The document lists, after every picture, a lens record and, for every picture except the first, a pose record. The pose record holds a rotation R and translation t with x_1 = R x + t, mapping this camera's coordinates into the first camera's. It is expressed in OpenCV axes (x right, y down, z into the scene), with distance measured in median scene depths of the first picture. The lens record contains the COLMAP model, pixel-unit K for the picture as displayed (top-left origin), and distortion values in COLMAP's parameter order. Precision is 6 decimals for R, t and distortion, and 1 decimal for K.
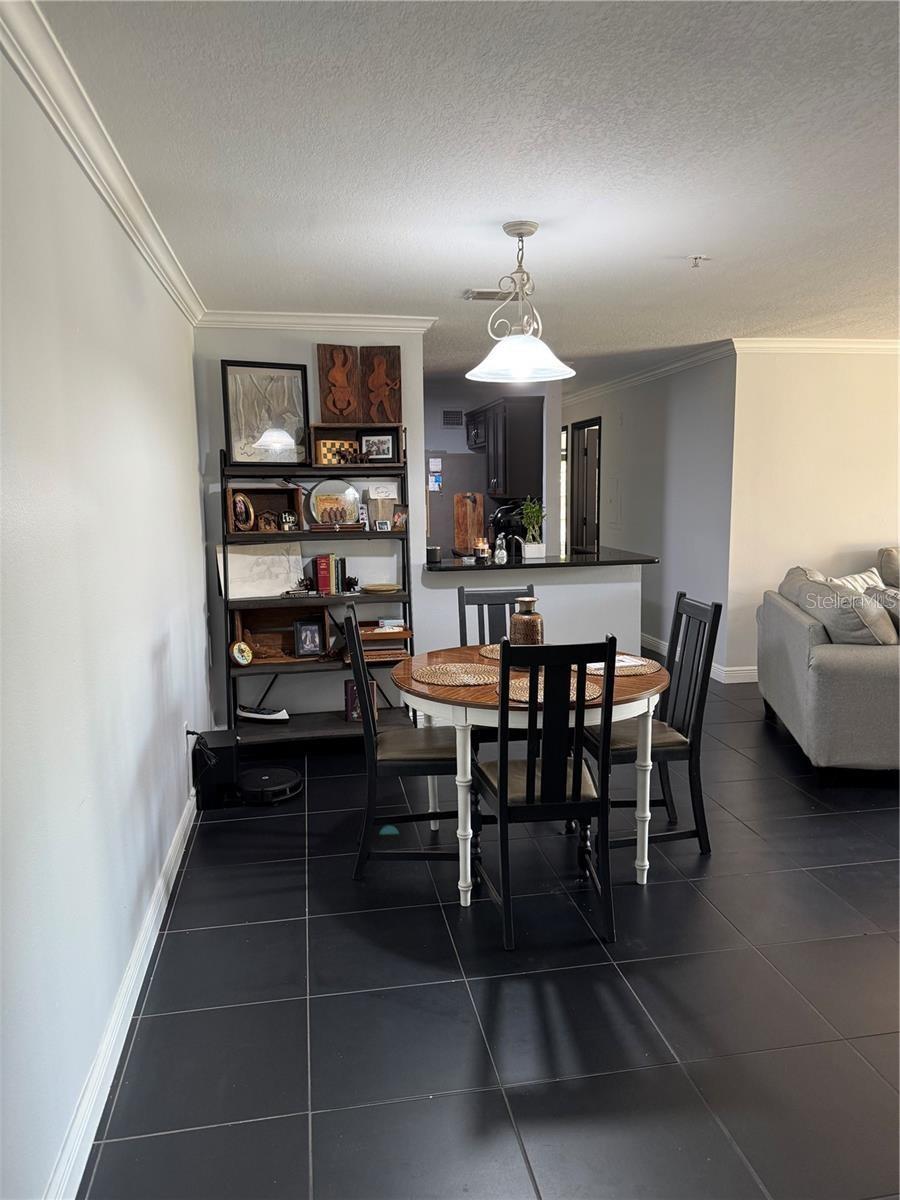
lens RADIAL K [[847.4, 0, 446.1], [0, 847.4, 607.7], [0, 0, 1]] dist [0.174283, -0.298193]
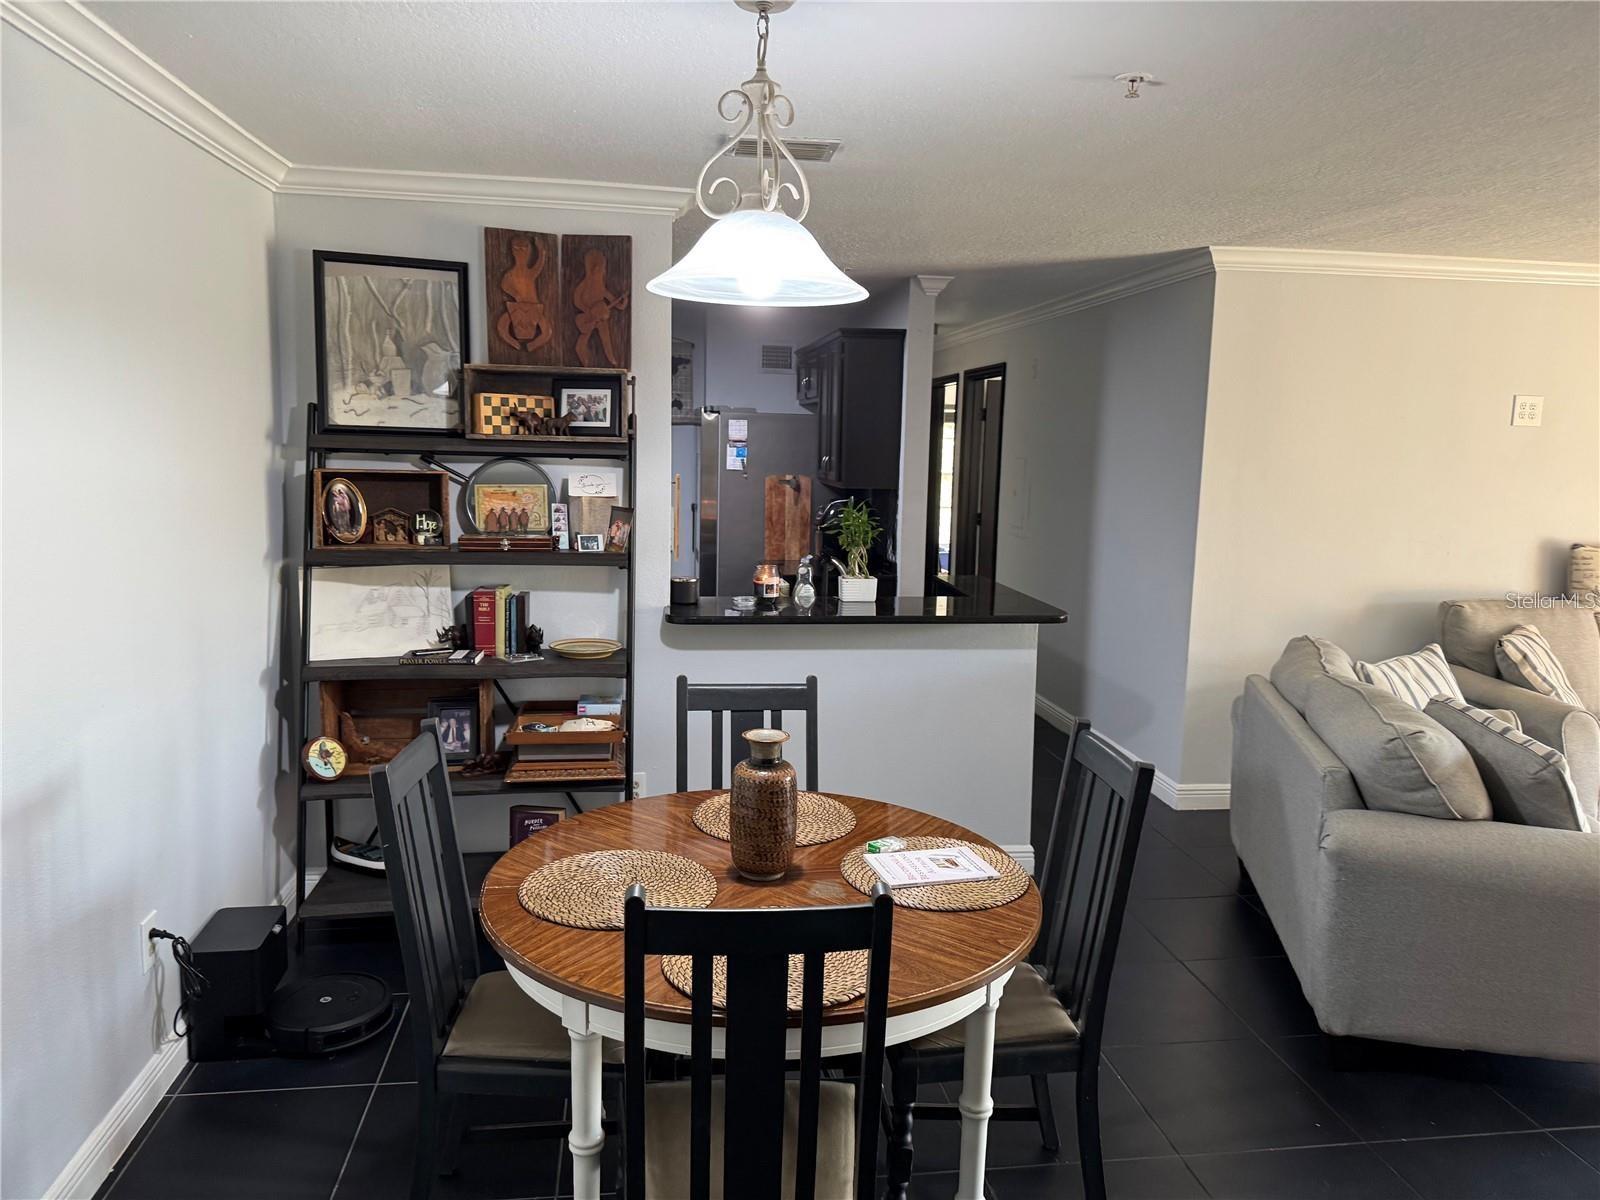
lens RADIAL K [[1120.7, 0, 791.2], [0, 1120.7, 597.6], [0, 0, 1]] dist [0.120697, -0.169641]
pose [[0.998621, 0.041973, -0.031524, 0.089448], [-0.042001, 0.999118, -0.000227, -0.064781], [0.031486, 0.001551, 0.999503, 0.236532]]
